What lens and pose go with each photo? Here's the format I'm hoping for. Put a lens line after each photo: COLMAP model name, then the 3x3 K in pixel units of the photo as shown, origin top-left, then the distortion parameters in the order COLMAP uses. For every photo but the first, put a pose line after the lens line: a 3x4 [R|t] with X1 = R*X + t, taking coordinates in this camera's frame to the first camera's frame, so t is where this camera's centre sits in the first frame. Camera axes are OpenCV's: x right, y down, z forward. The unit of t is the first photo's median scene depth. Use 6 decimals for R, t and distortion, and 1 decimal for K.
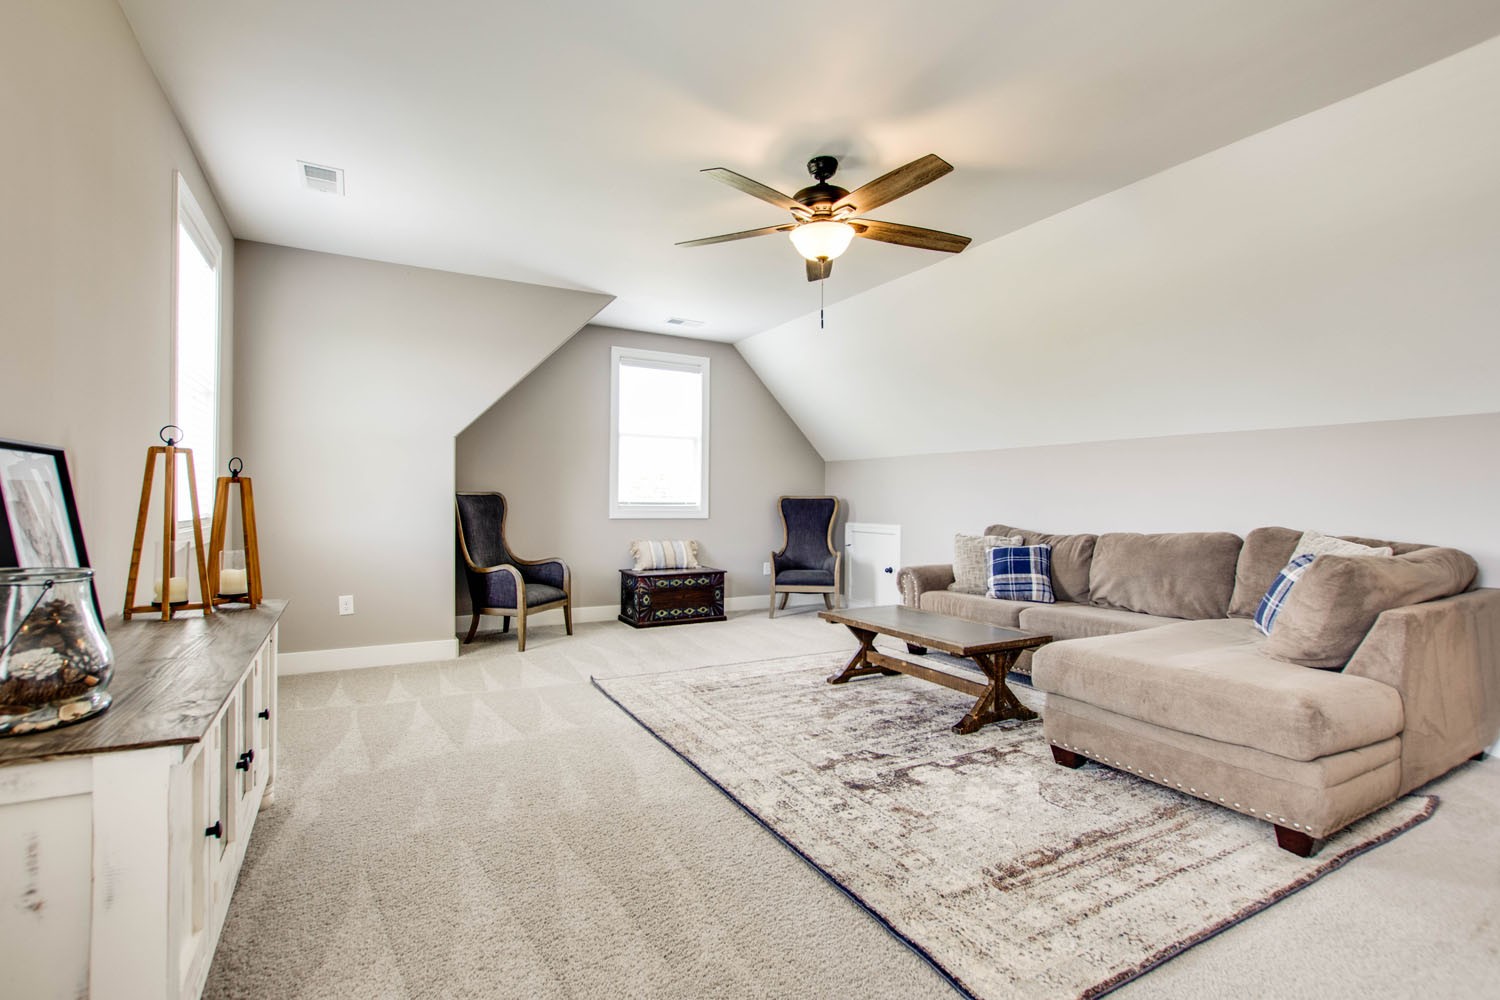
lens RADIAL K [[689.5, 0, 749.4], [0, 689.5, 499.2], [0, 0, 1]] dist [-0.016153, -0.000087]
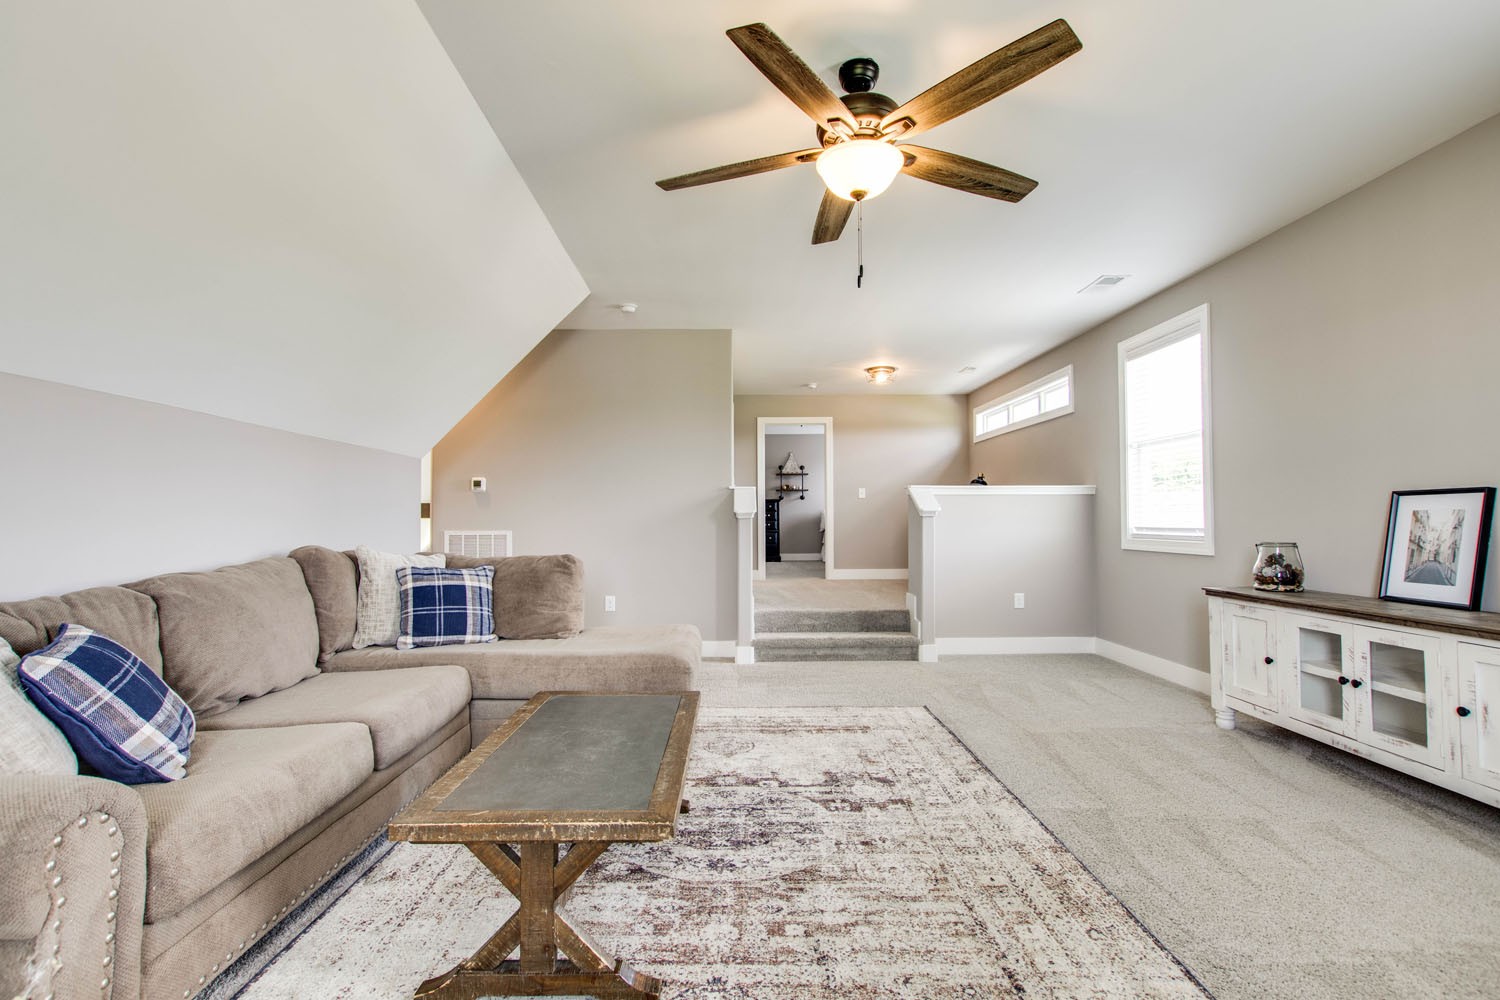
lens RADIAL K [[689.5, 0, 747.6], [0, 689.5, 496.9], [0, 0, 1]] dist [-0.016153, -0.000087]
pose [[-0.880716, 0.010493, 0.473529, -0.147023], [-0.003712, 0.999571, -0.029054, 0.003179], [-0.473631, -0.027346, -0.880299, 1.797085]]
